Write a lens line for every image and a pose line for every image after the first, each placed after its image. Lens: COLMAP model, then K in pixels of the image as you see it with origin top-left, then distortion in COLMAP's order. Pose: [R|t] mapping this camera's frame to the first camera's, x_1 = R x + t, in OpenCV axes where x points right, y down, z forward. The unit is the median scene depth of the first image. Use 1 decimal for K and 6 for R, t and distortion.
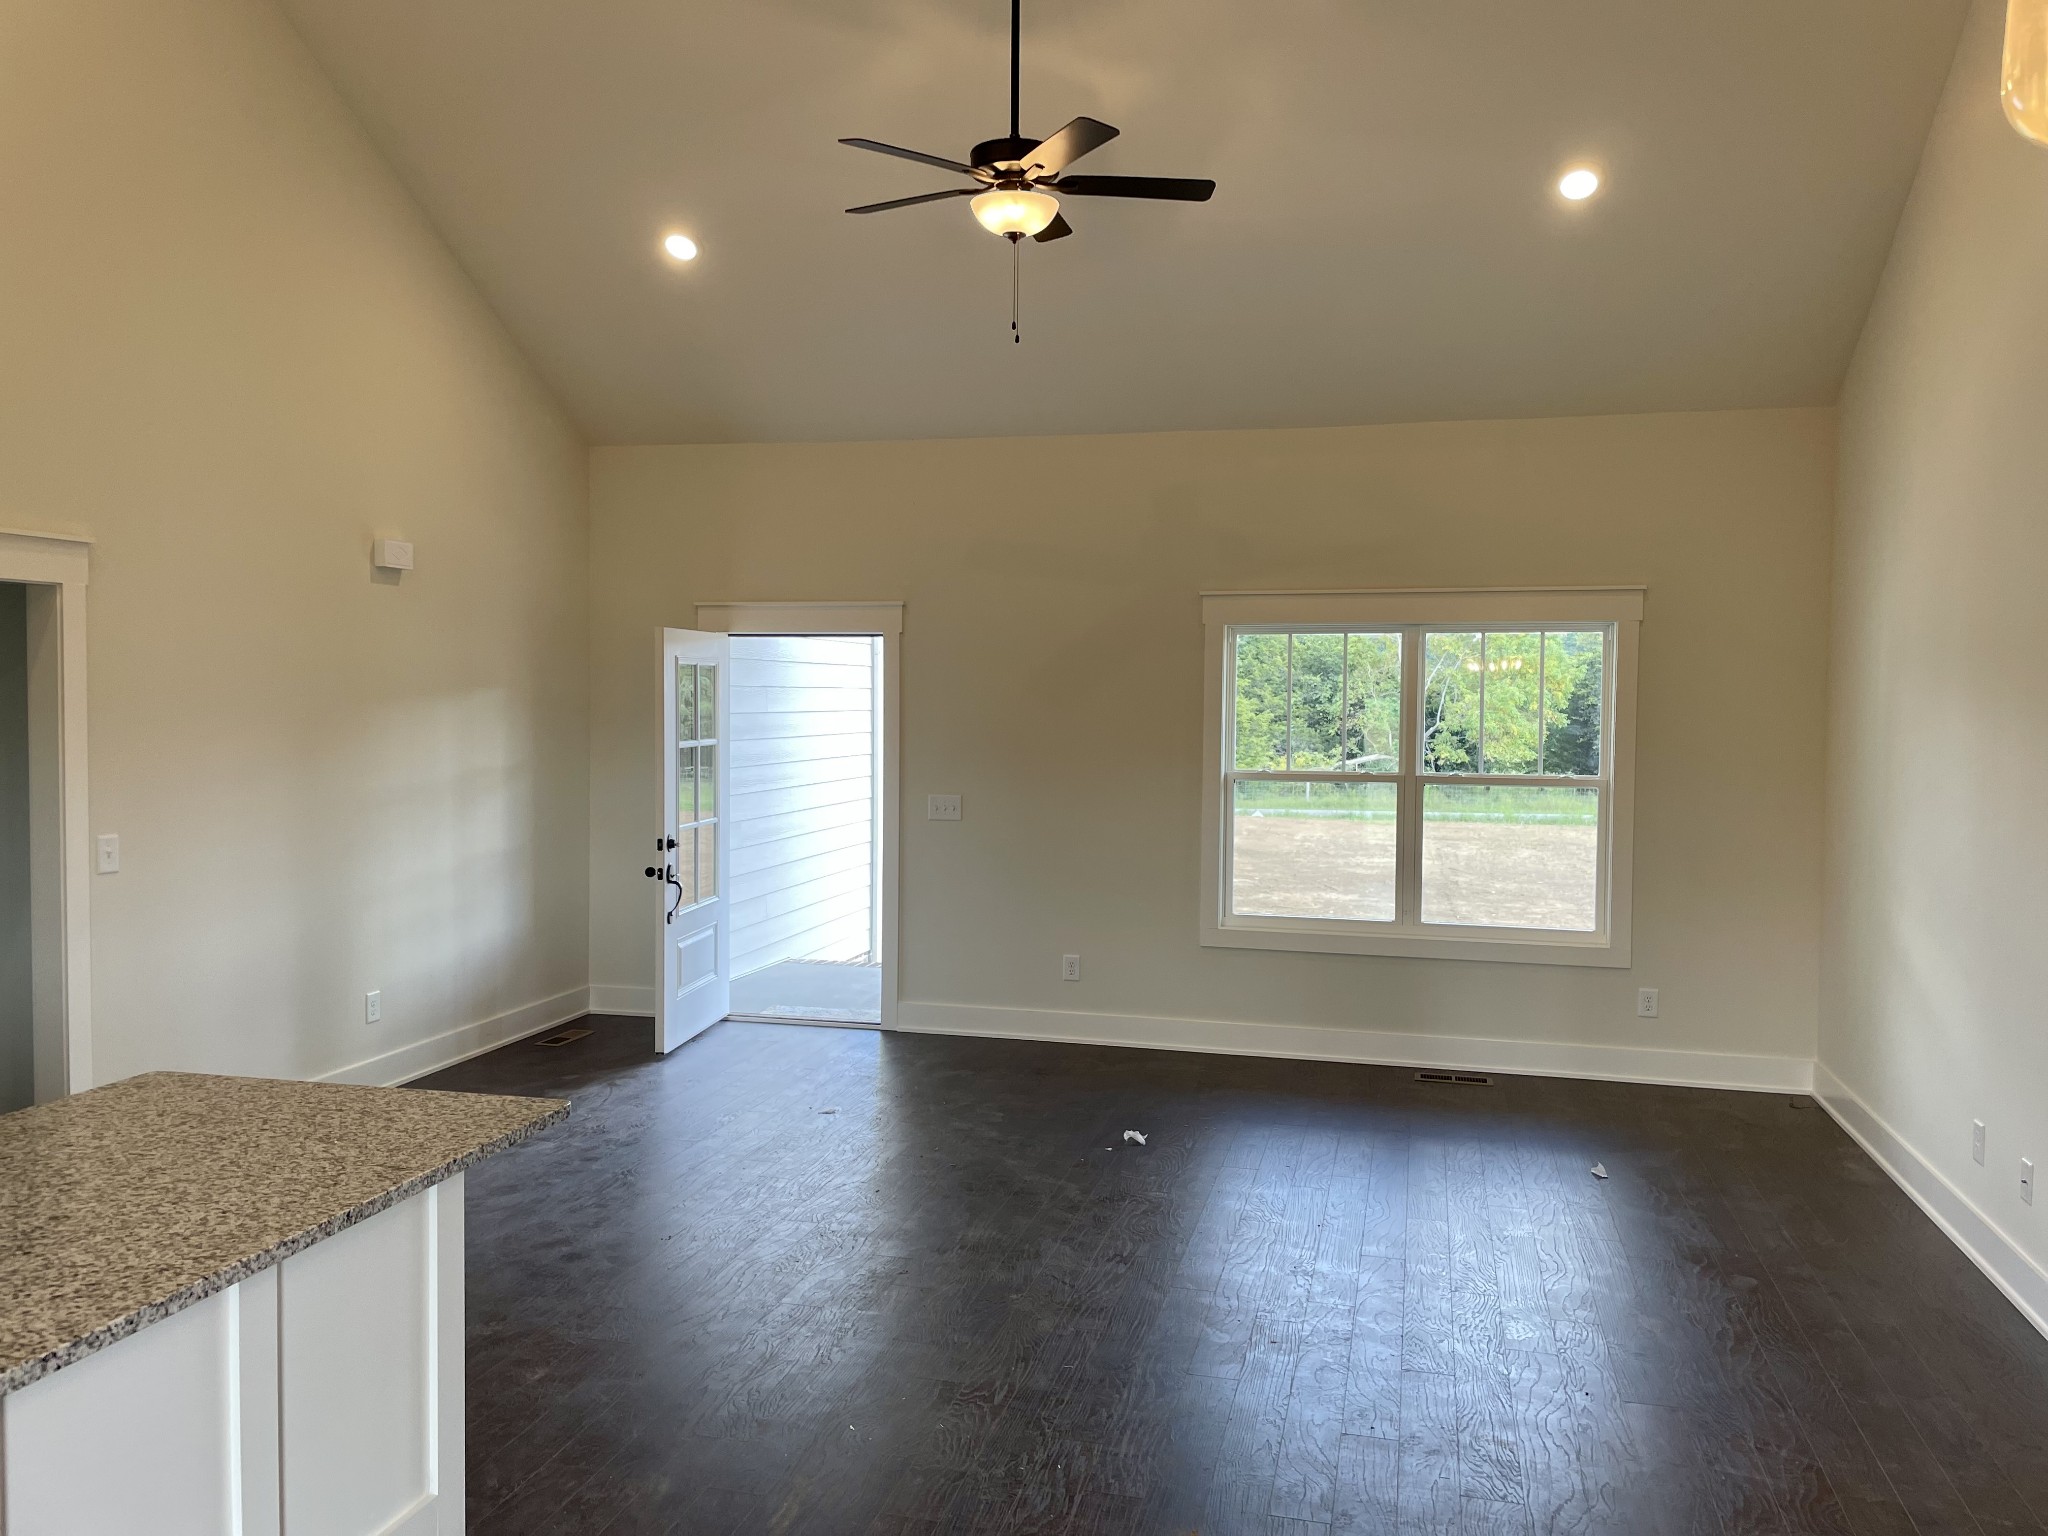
lens RADIAL K [[1557.5, 0, 1037.6], [0, 1557.5, 763.5], [0, 0, 1]] dist [0.119589, -0.132916]
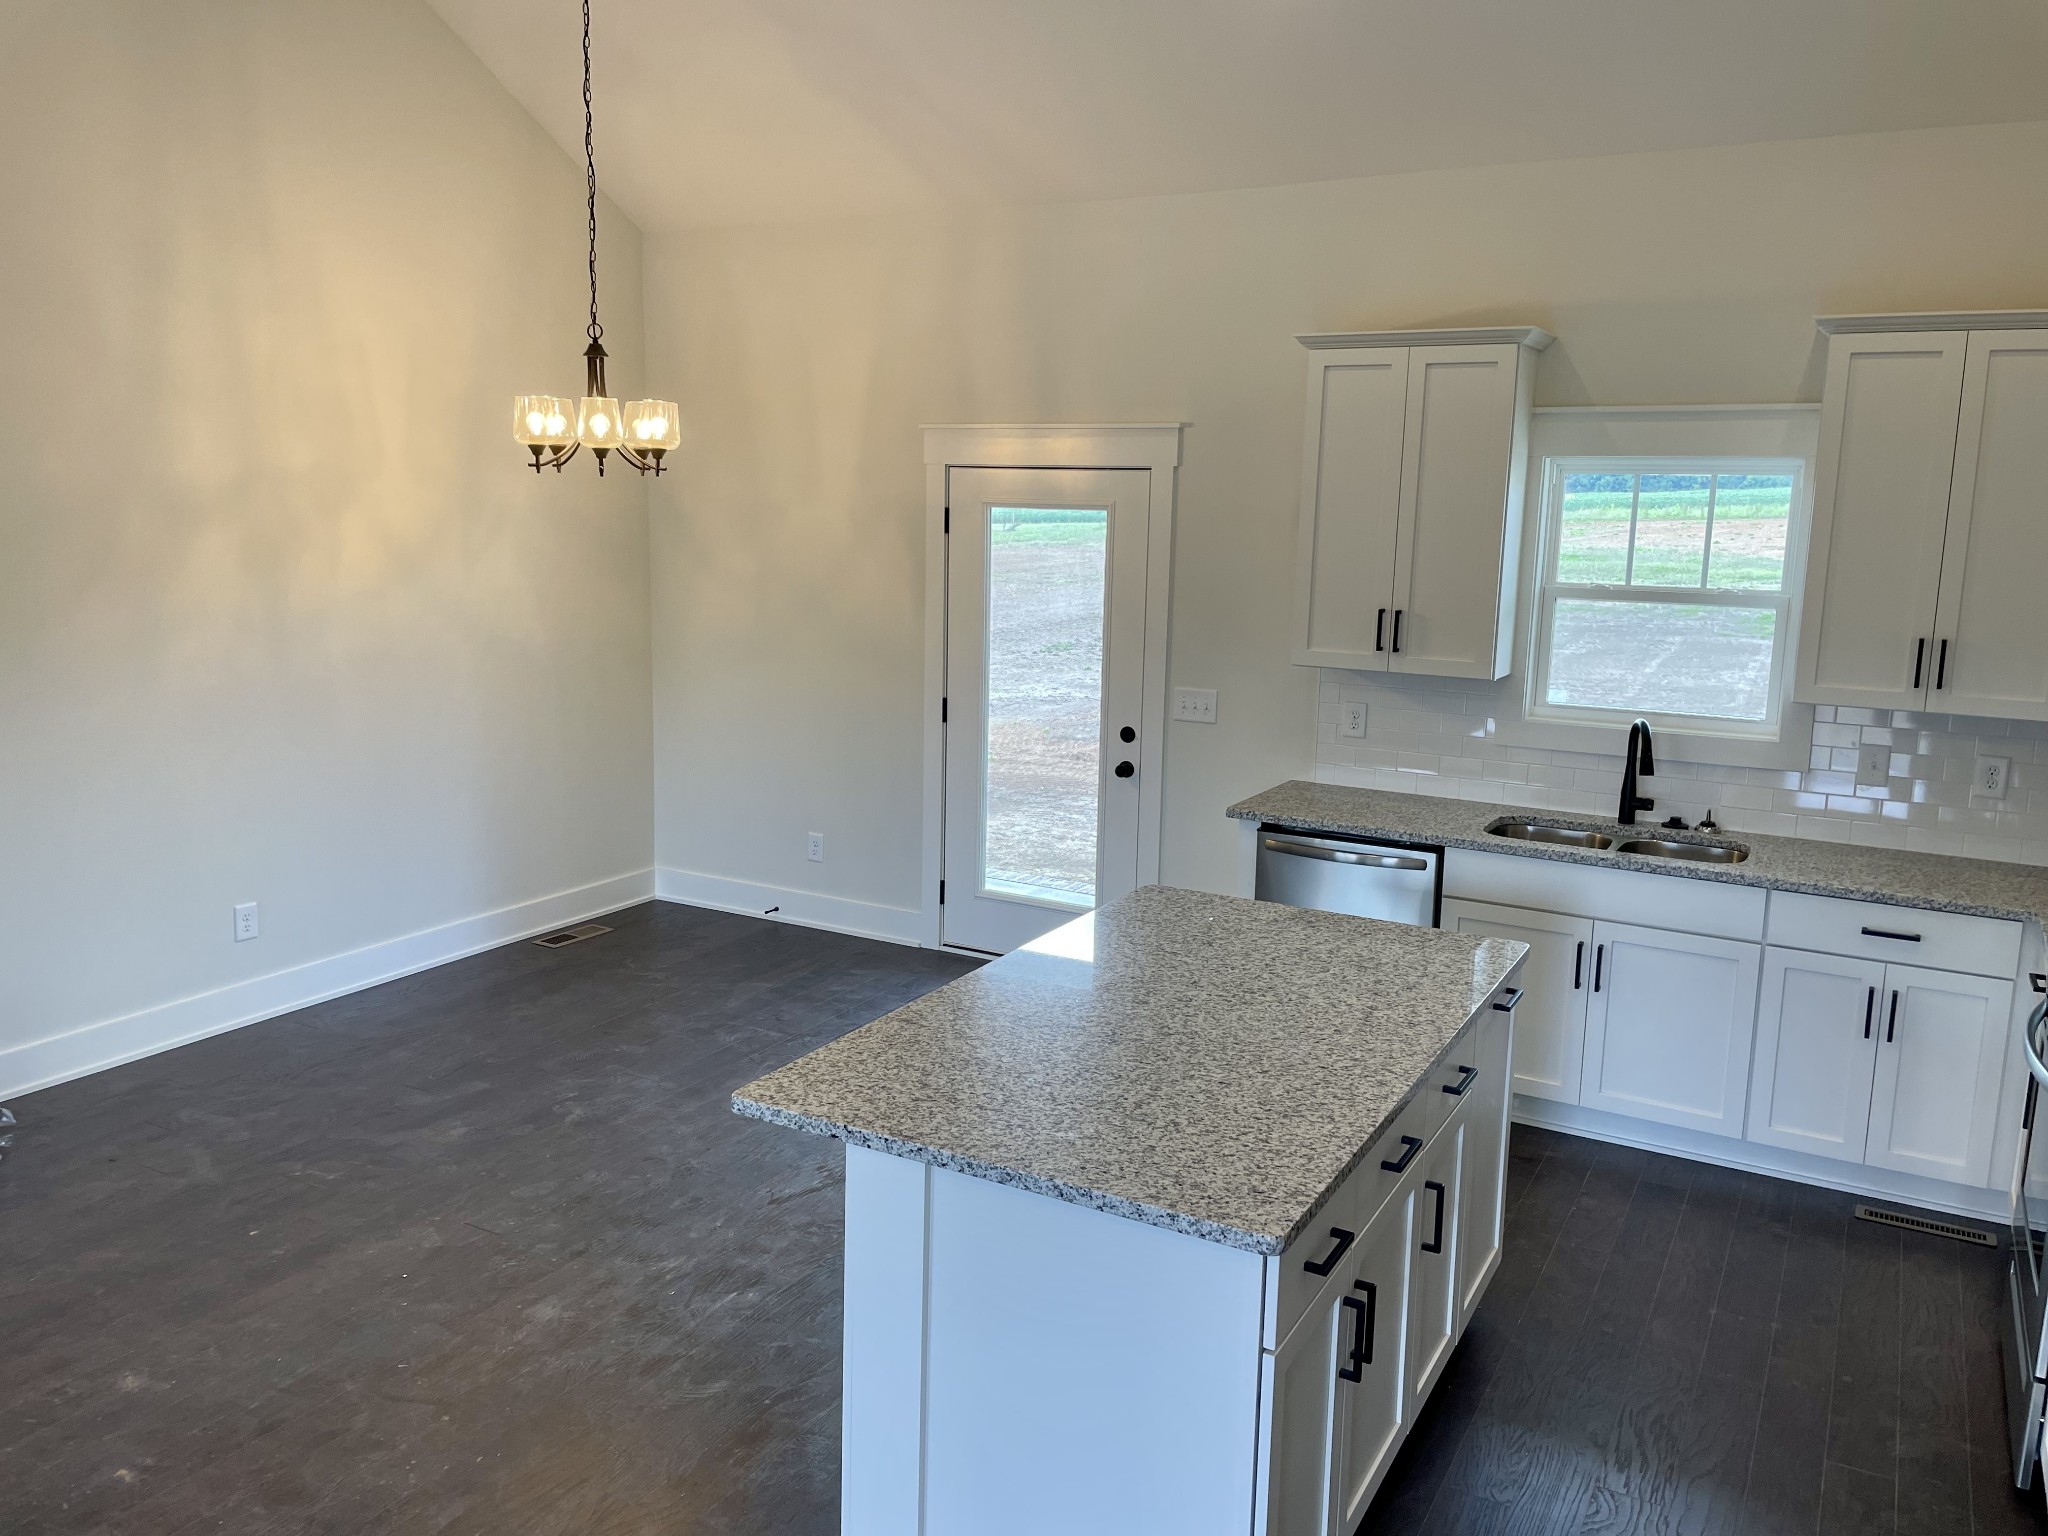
lens RADIAL K [[1535.9, 0, 1031.3], [0, 1535.9, 766.7], [0, 0, 1]] dist [0.133776, -0.183788]
pose [[-0.966183, -0.074267, 0.246932, -0.399447], [-0.018825, 0.975386, 0.219698, -0.089209], [-0.257170, 0.207620, -0.943799, 1.059478]]
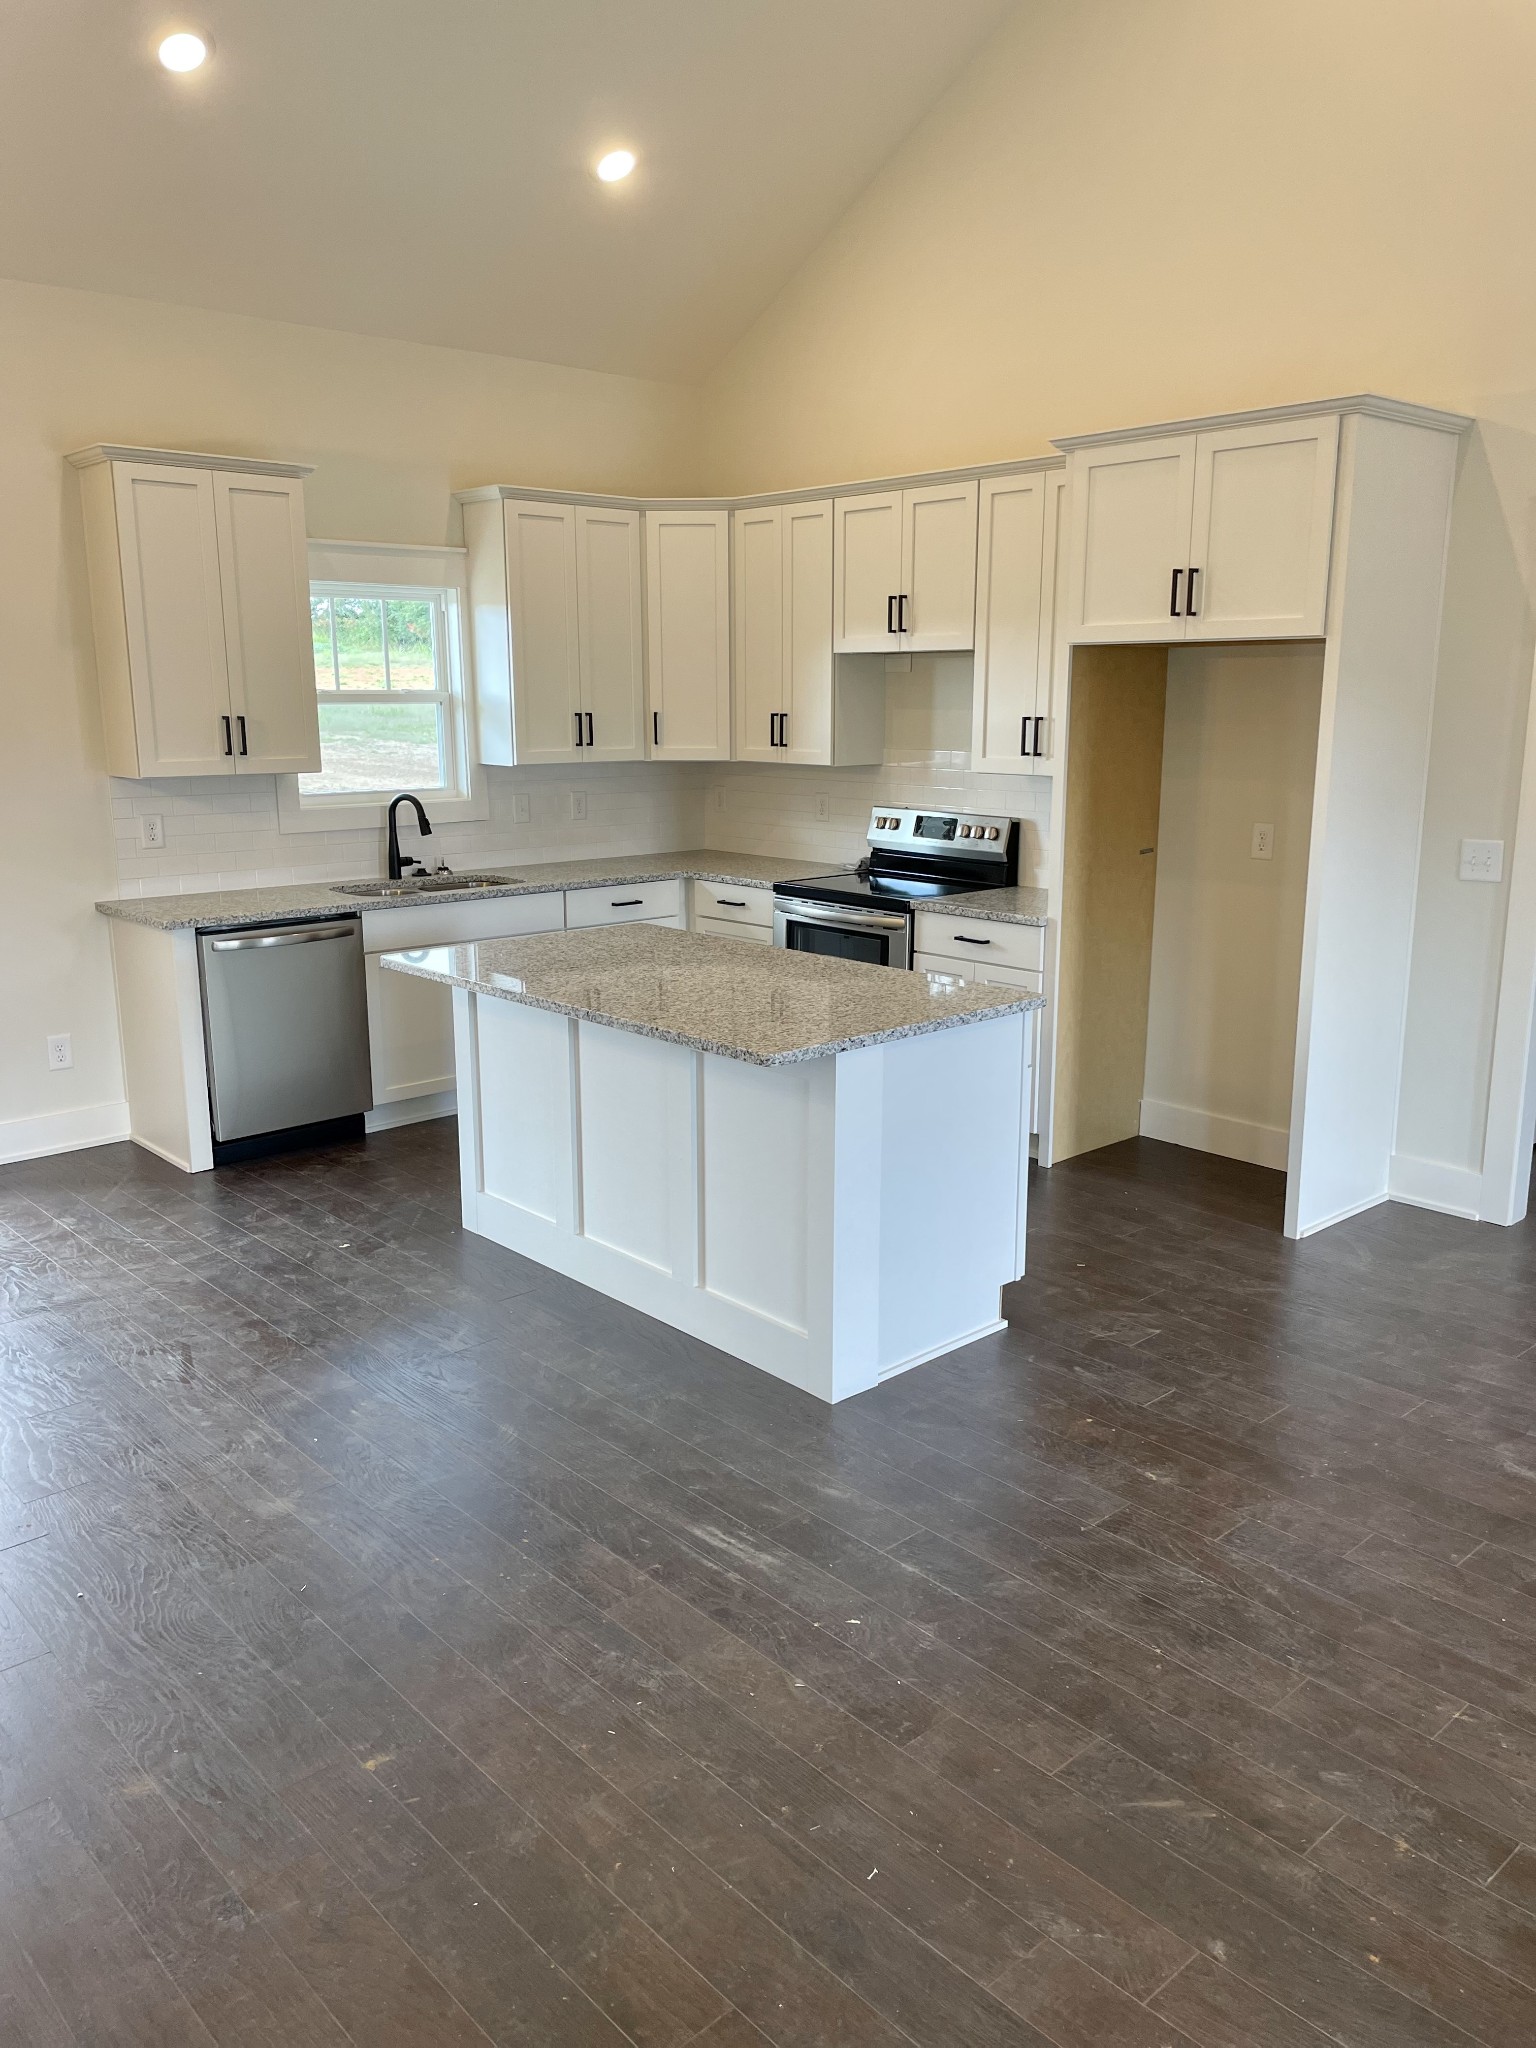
lens RADIAL K [[1535.9, 0, 764.3], [0, 1535.9, 1030.0], [0, 0, 1]] dist [0.133776, -0.183788]
pose [[-0.553718, 0.177103, -0.813653, 0.353838], [-0.040334, 0.970270, 0.238642, -0.036171], [0.831727, 0.164958, -0.530112, 0.967348]]
